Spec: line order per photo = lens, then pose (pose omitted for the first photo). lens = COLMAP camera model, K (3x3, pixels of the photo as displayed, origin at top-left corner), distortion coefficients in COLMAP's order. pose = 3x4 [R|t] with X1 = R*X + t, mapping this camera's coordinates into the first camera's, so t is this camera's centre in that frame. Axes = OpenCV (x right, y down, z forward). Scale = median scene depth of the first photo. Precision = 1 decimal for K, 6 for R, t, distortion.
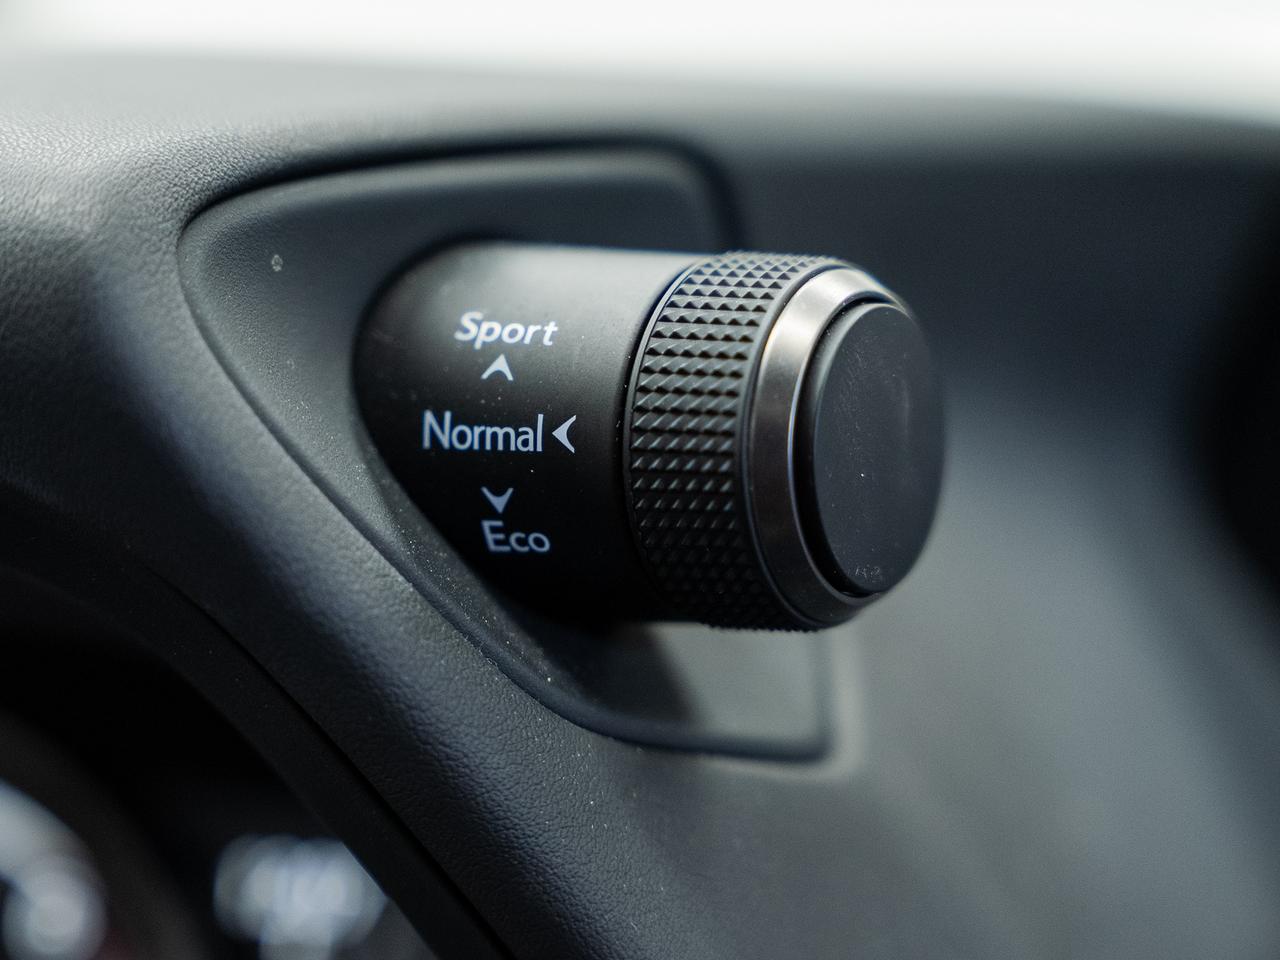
lens RADIAL K [[2285.0, 0, 638.5], [0, 2285.0, 480.4], [0, 0, 1]] dist [-0.079359, 0.000000]
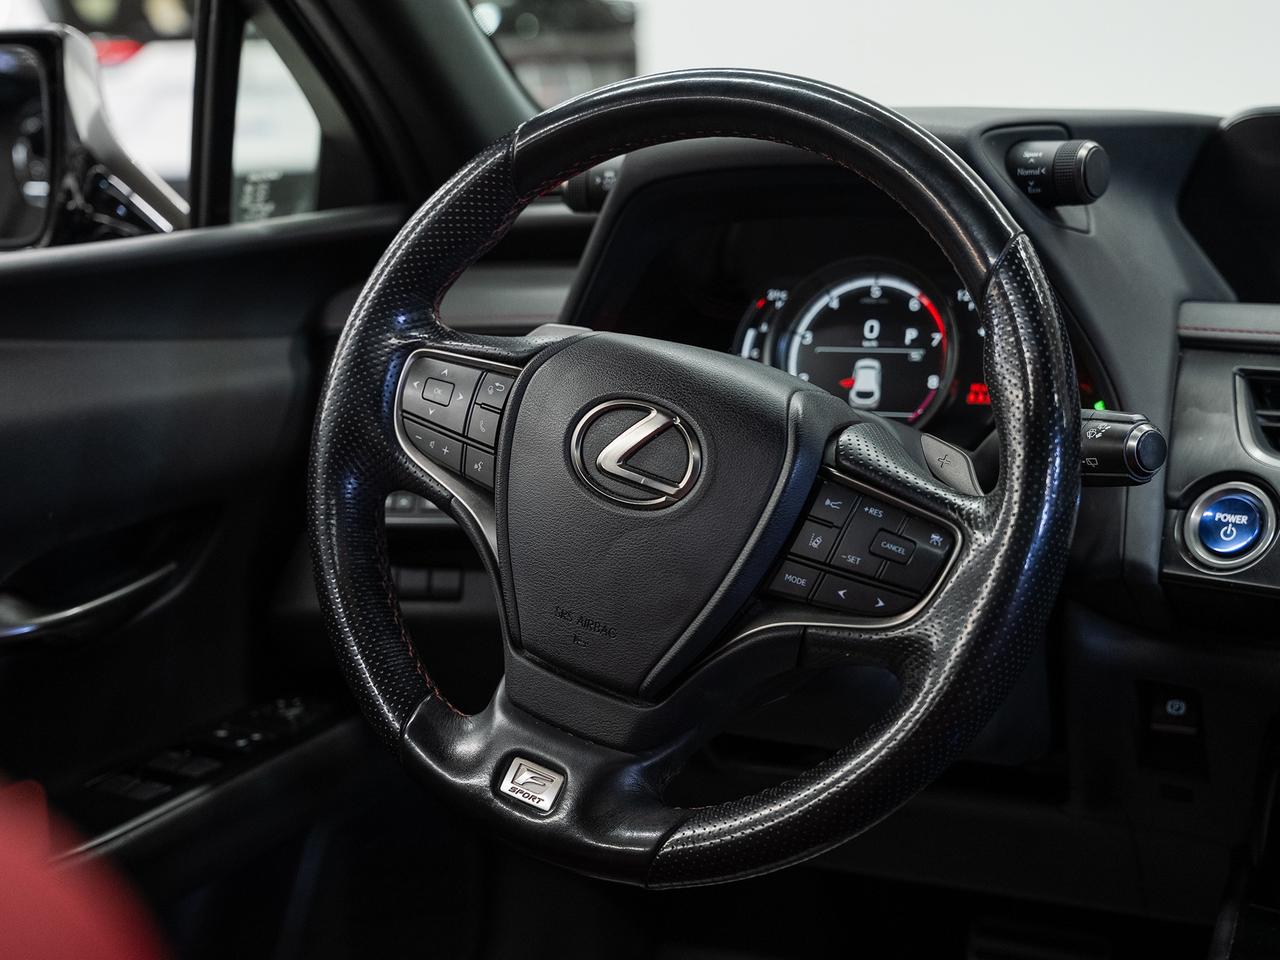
lens RADIAL K [[2010.7, 0, 641.3], [0, 2010.7, 481.7], [0, 0, 1]] dist [0.068437, 0.000000]
pose [[0.987872, 0.007901, -0.155071, -0.241582], [-0.007260, 0.999963, 0.004701, 0.760689], [0.155102, -0.003518, 0.987892, -4.299420]]
